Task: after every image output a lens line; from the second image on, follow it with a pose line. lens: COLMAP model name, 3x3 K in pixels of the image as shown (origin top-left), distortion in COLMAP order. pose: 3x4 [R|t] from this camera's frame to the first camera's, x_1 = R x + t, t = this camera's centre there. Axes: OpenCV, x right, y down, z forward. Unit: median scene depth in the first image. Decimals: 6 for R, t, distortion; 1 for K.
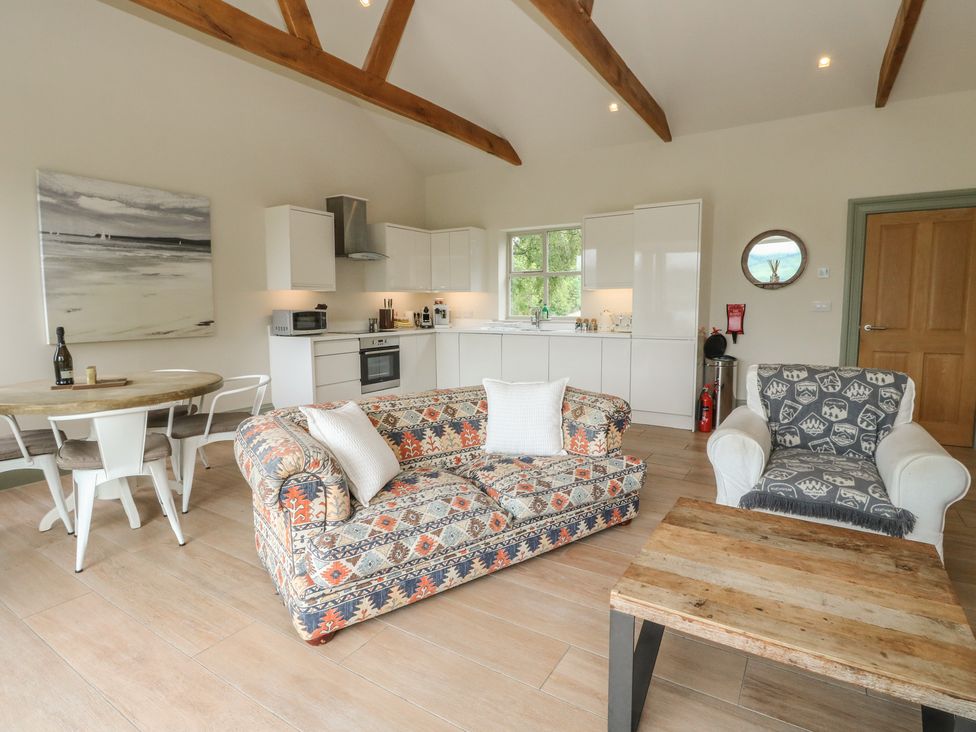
lens RADIAL K [[514.8, 0, 508.1], [0, 514.8, 358.6], [0, 0, 1]] dist [-0.001794, -0.013068]
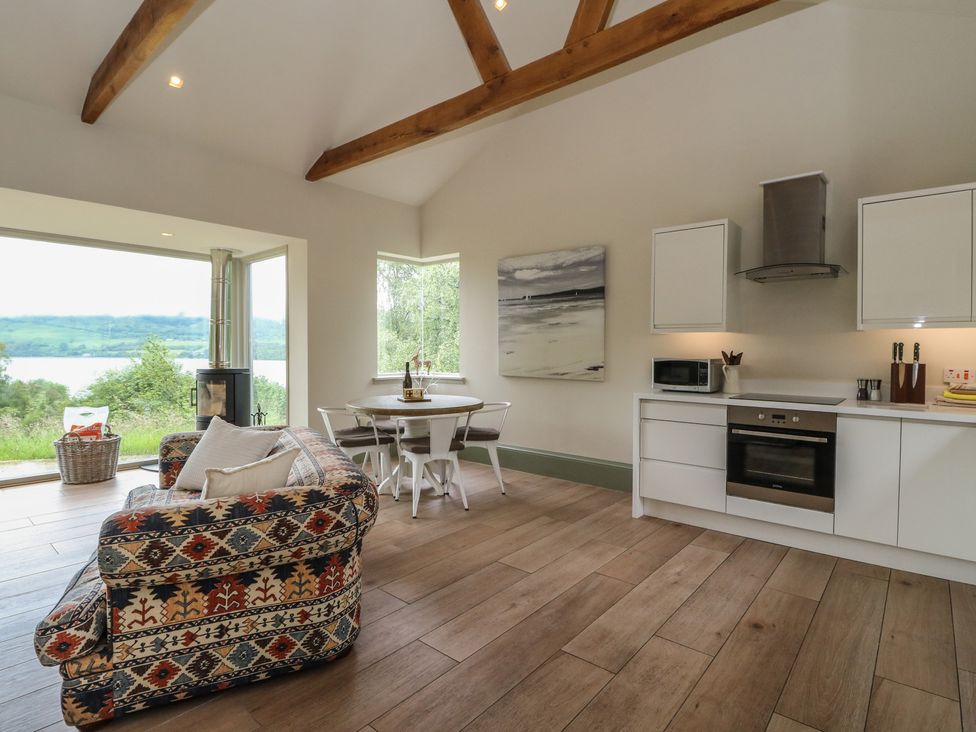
lens RADIAL K [[514.0, 0, 481.5], [0, 514.0, 356.1], [0, 0, 1]] dist [-0.000829, -0.013451]
pose [[-0.169244, 0.019044, -0.985390, 0.485952], [-0.109935, 0.993209, 0.038077, -0.114993], [0.979424, 0.114773, -0.166001, 1.018230]]
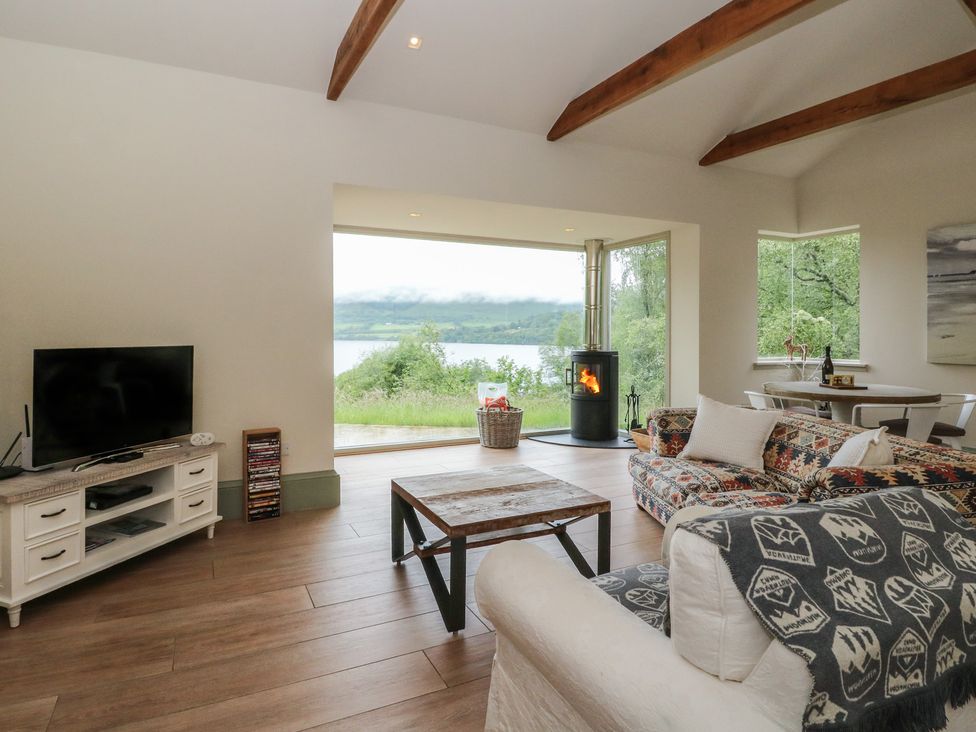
lens RADIAL K [[555.4, 0, 457.2], [0, 555.4, 338.2], [0, 0, 1]] dist [-0.003447, -0.003533]
pose [[-0.558726, 0.015622, -0.829205, 0.774406], [-0.087873, 0.993080, 0.077919, -0.080265], [0.824684, 0.116399, -0.553486, 0.675015]]
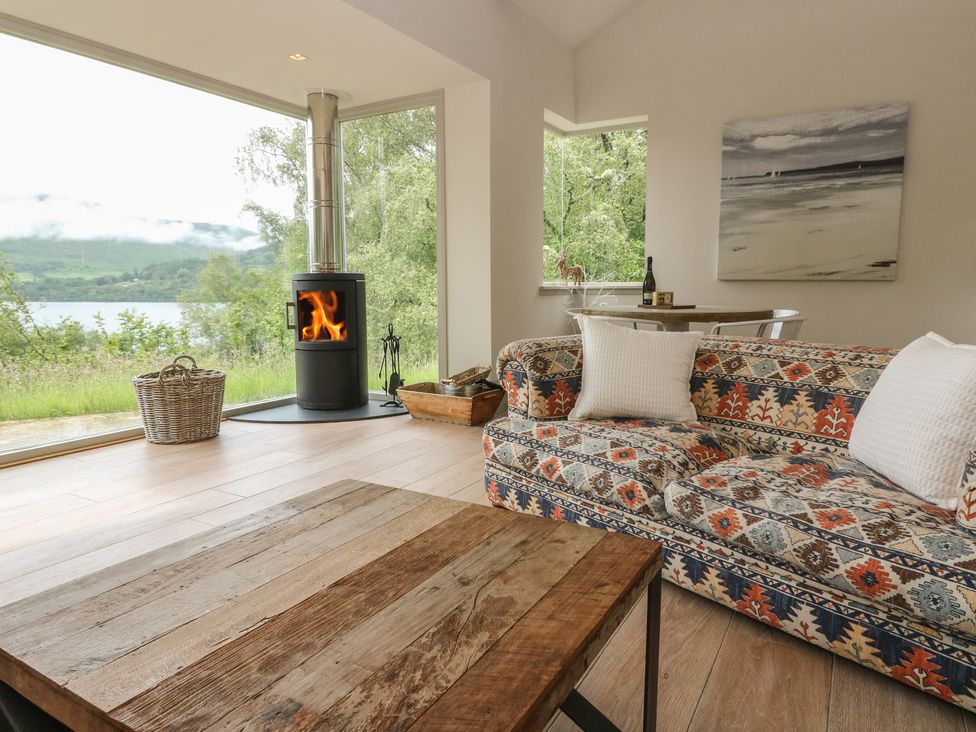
lens RADIAL K [[640.2, 0, 474.7], [0, 640.2, 352.9], [0, 0, 1]] dist [0.002347, -0.002713]
pose [[0.002873, 0.113014, -0.993589, 0.444089], [-0.106151, 0.988014, 0.112073, 0.025457], [0.994346, 0.105148, 0.014835, 0.397262]]
